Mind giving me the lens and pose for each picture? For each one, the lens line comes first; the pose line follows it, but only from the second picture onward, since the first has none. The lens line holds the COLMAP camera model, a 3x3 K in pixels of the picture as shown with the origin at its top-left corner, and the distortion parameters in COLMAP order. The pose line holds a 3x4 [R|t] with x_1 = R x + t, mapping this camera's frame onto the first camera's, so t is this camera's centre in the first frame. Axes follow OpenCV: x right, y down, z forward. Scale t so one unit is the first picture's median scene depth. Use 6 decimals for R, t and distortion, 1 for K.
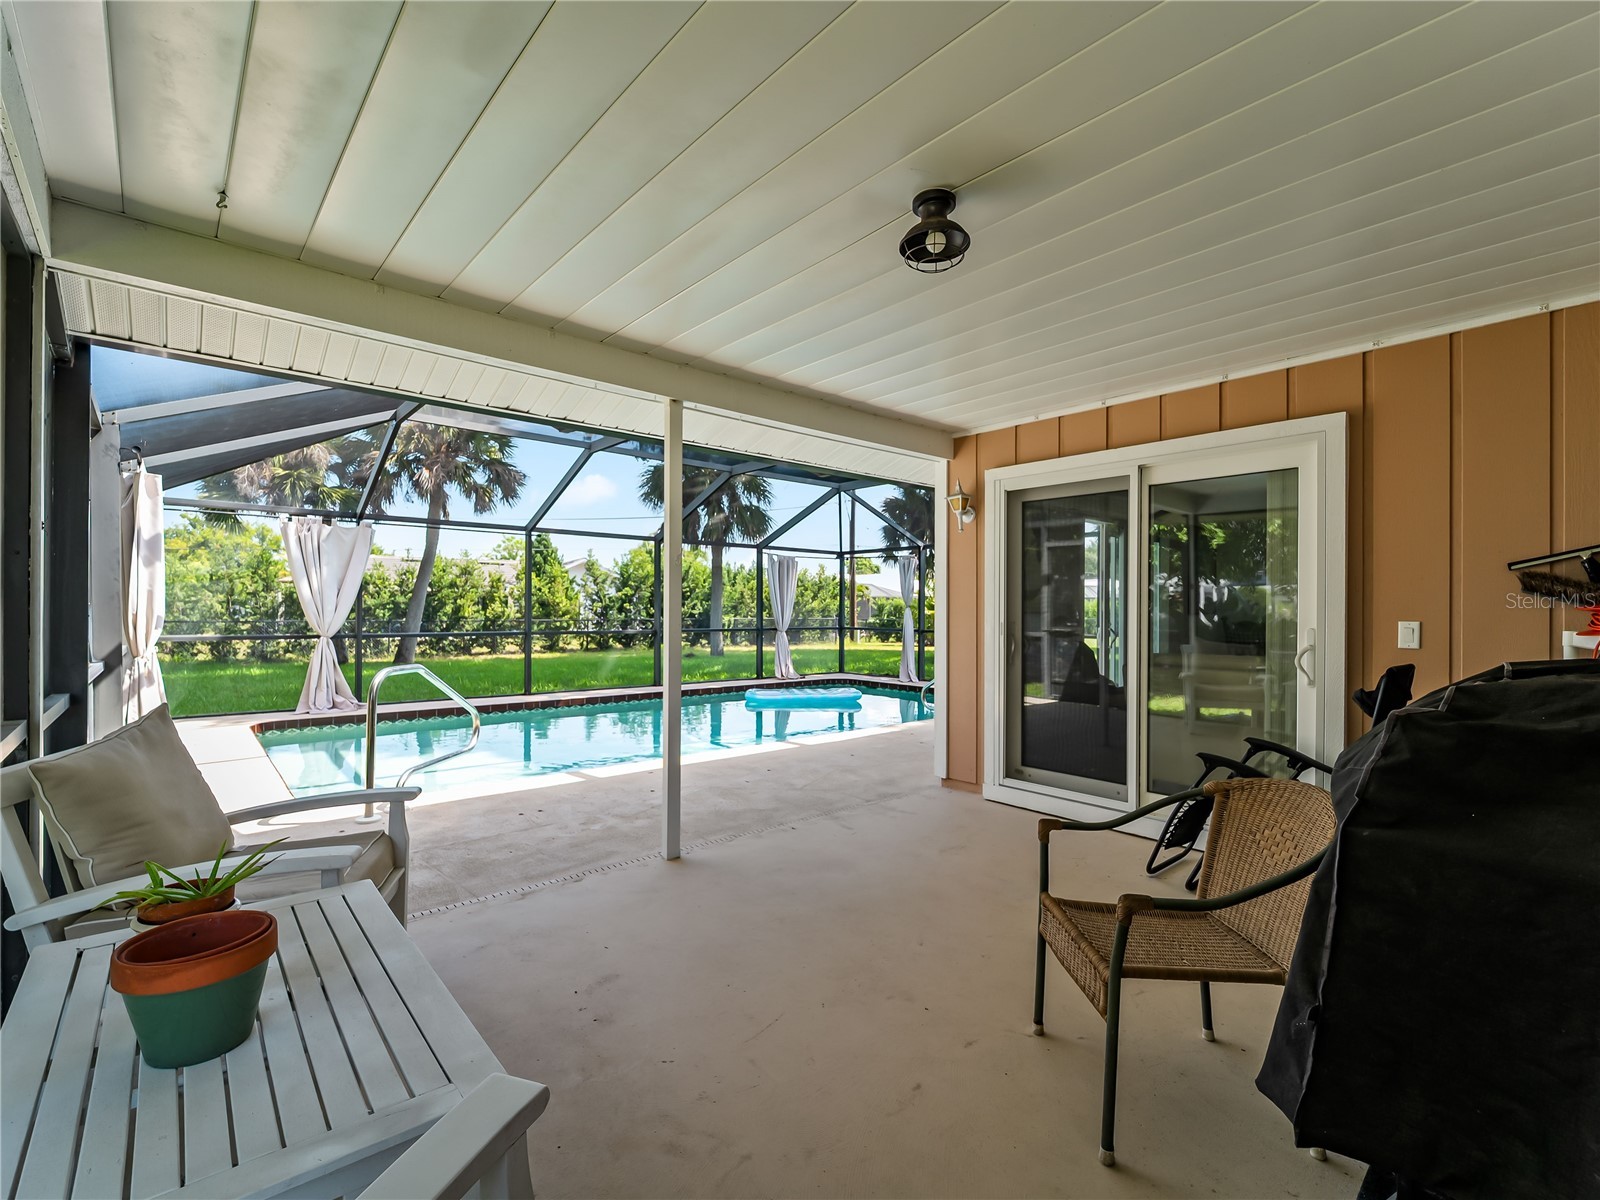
lens RADIAL K [[730.3, 0, 803.8], [0, 730.3, 605.3], [0, 0, 1]] dist [0.000098, -0.002264]
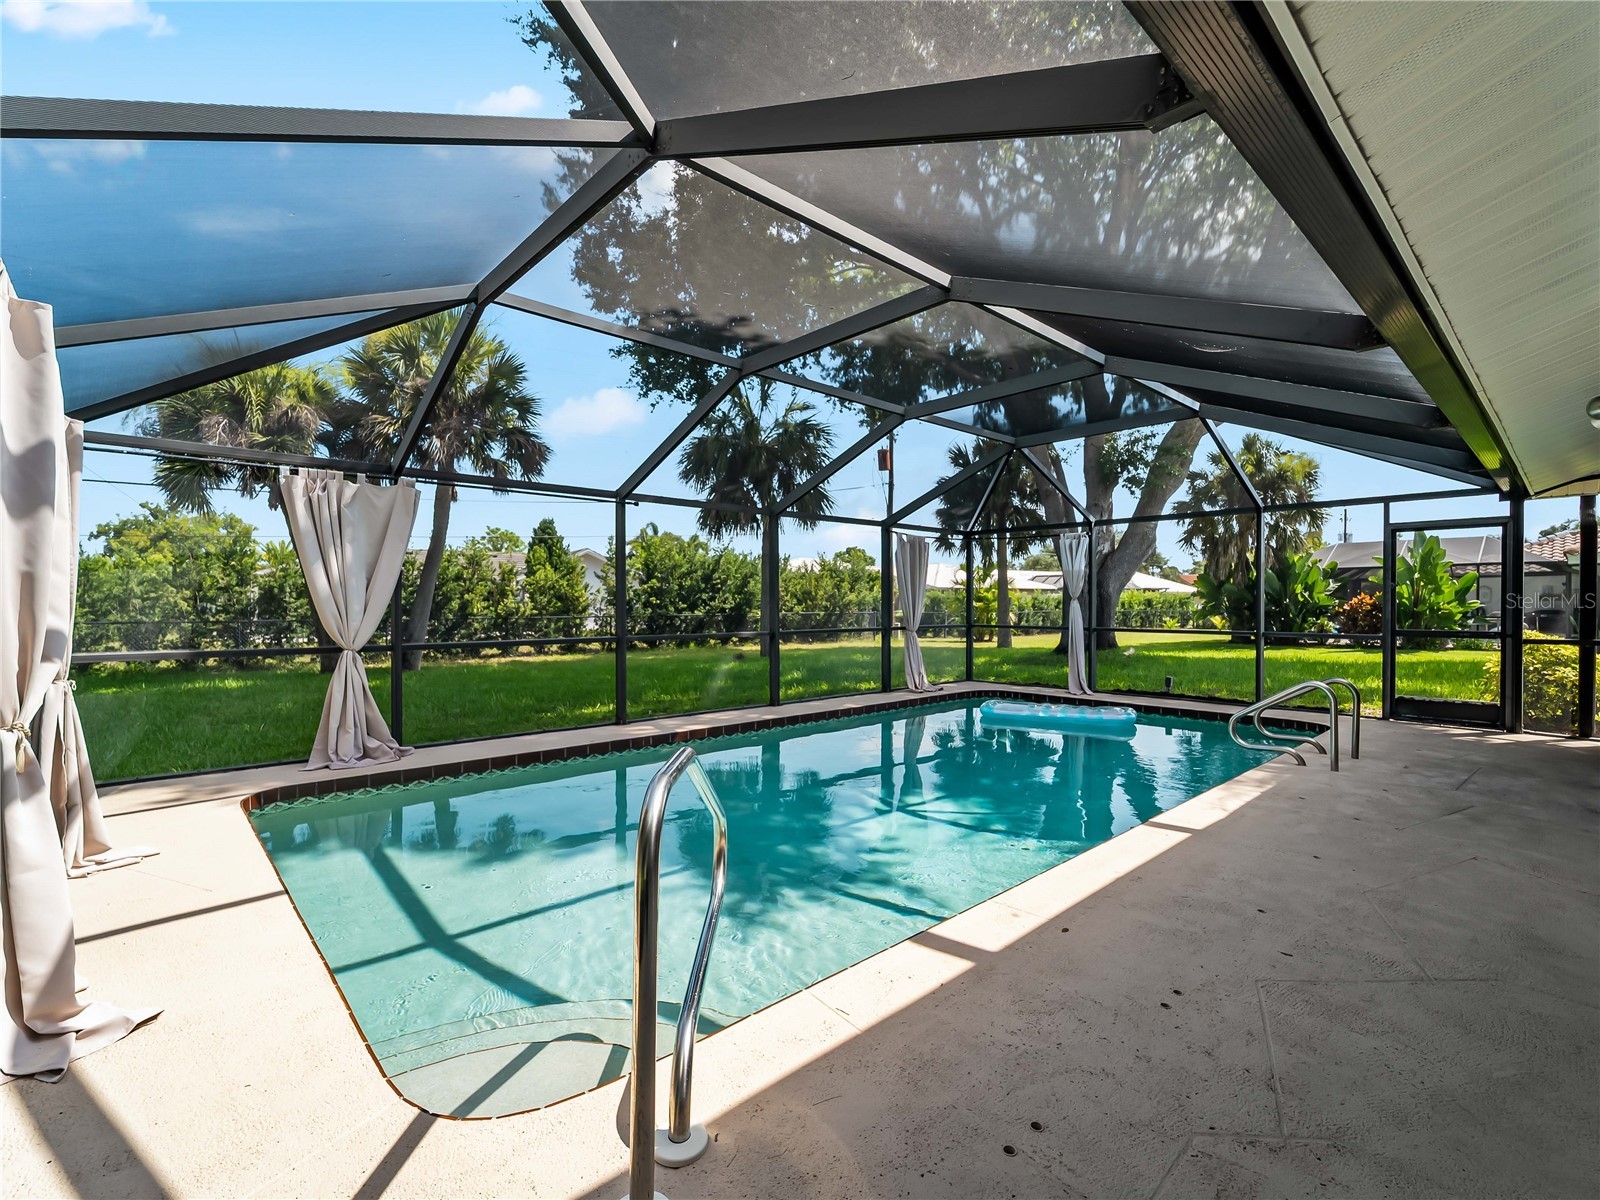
lens RADIAL K [[730.3, 0, 800.8], [0, 730.3, 602.6], [0, 0, 1]] dist [0.000098, -0.002264]
pose [[0.999622, -0.007166, 0.026532, -0.111035], [0.007001, 0.999955, 0.006334, -0.000561], [-0.026576, -0.006146, 0.999628, 0.137297]]
